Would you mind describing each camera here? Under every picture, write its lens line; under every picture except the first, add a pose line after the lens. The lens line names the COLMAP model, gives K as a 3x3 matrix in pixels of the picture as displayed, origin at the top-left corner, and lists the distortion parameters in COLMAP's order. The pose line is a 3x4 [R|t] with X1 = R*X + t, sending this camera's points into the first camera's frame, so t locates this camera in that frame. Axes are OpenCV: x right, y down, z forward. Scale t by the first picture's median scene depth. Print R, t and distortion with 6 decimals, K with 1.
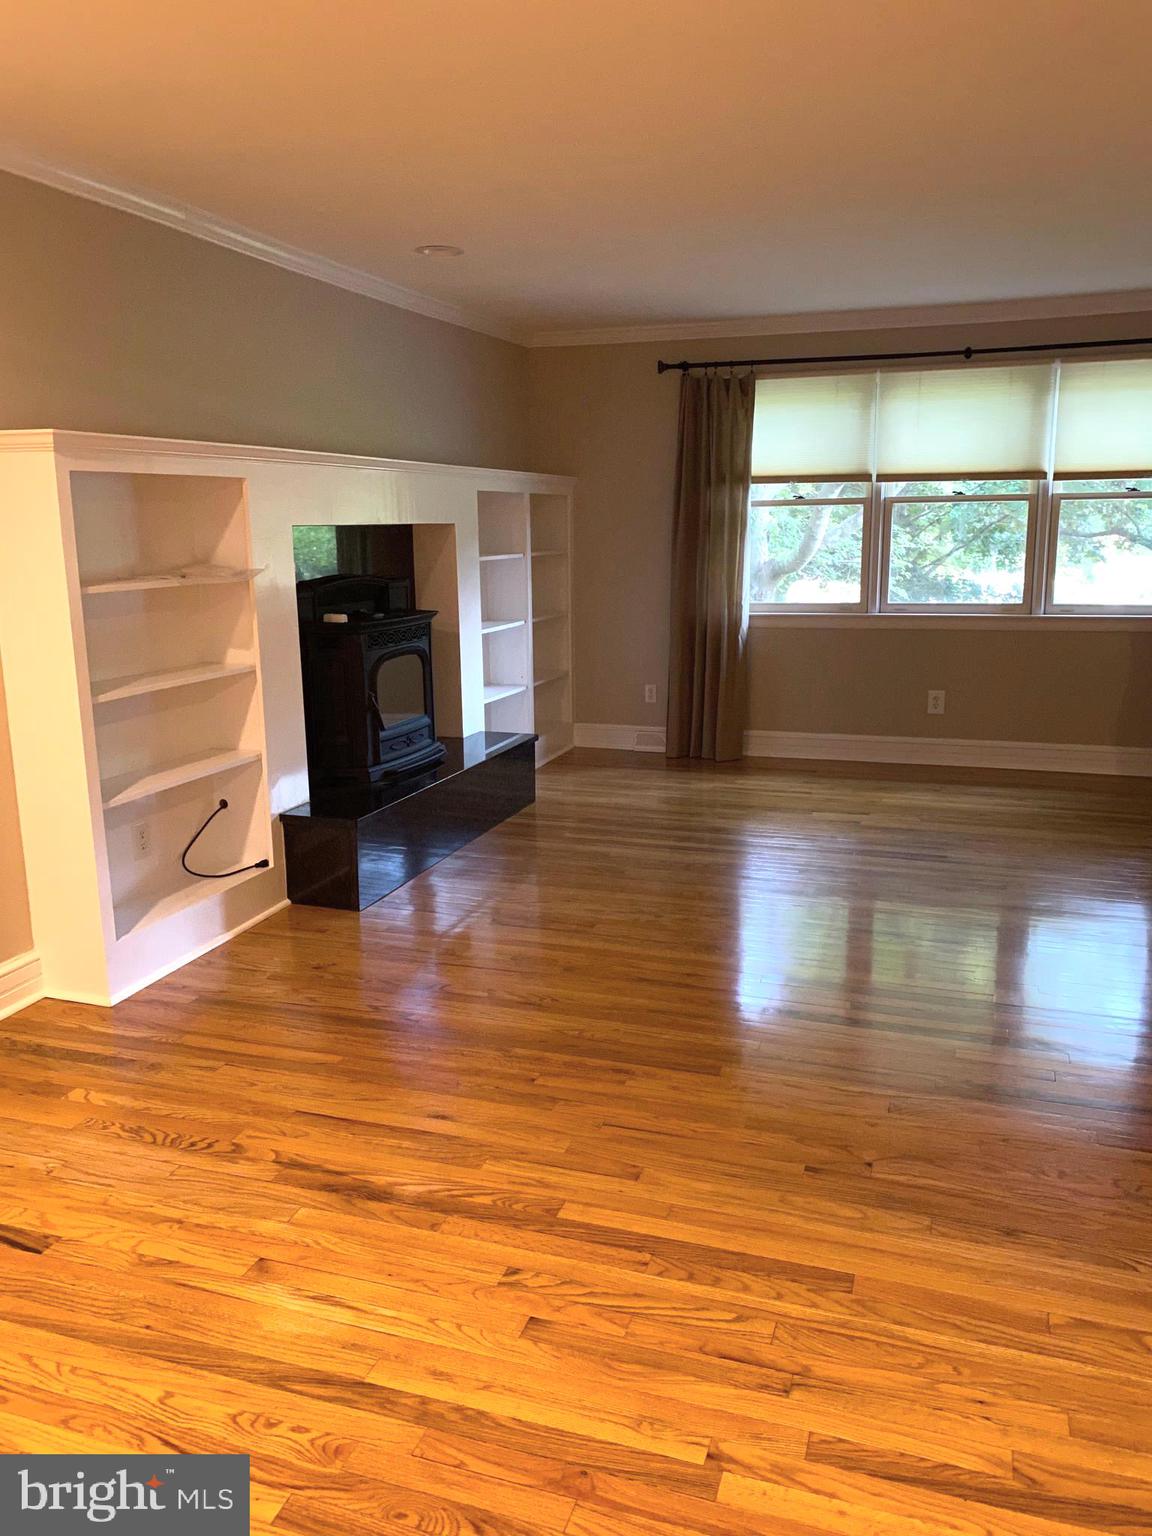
lens RADIAL K [[1176.8, 0, 568.4], [0, 1176.8, 759.0], [0, 0, 1]] dist [0.021459, -0.019319]
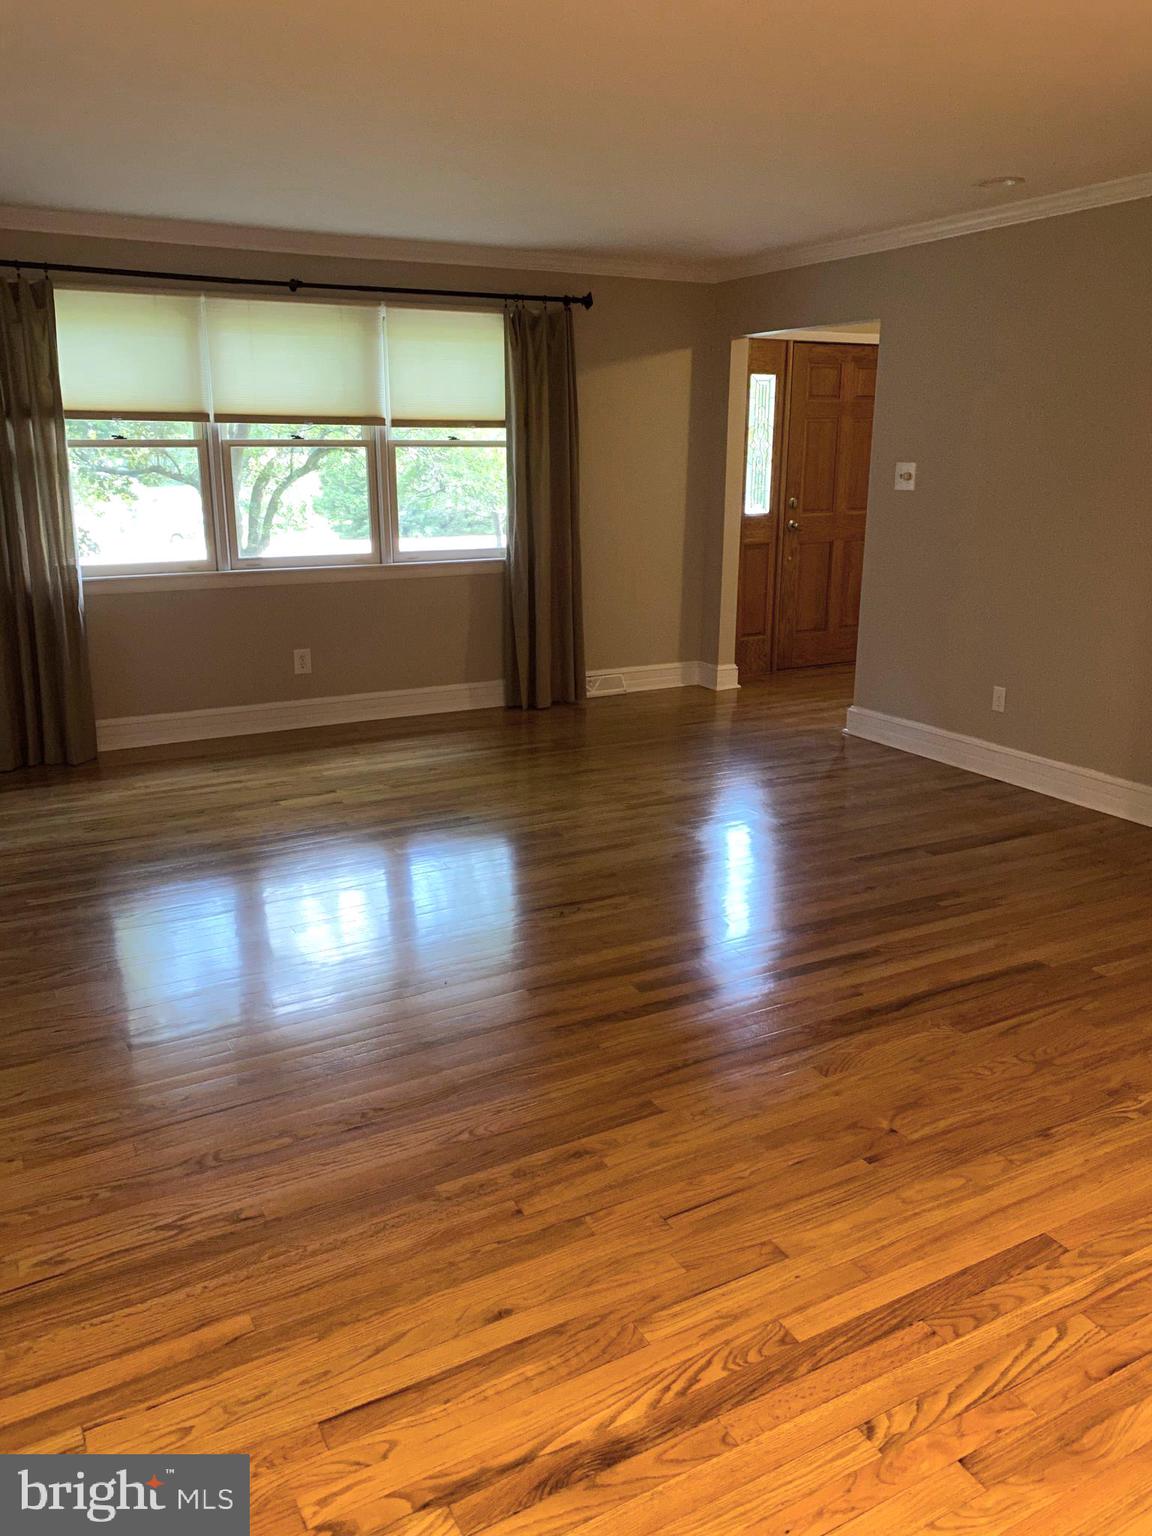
lens RADIAL K [[1176.8, 0, 568.4], [0, 1176.8, 759.0], [0, 0, 1]] dist [0.021459, -0.019319]
pose [[0.670736, -0.178578, 0.719877, -0.558848], [0.141030, 0.983582, 0.112591, -0.111868], [-0.728164, 0.026005, 0.684909, 0.474198]]
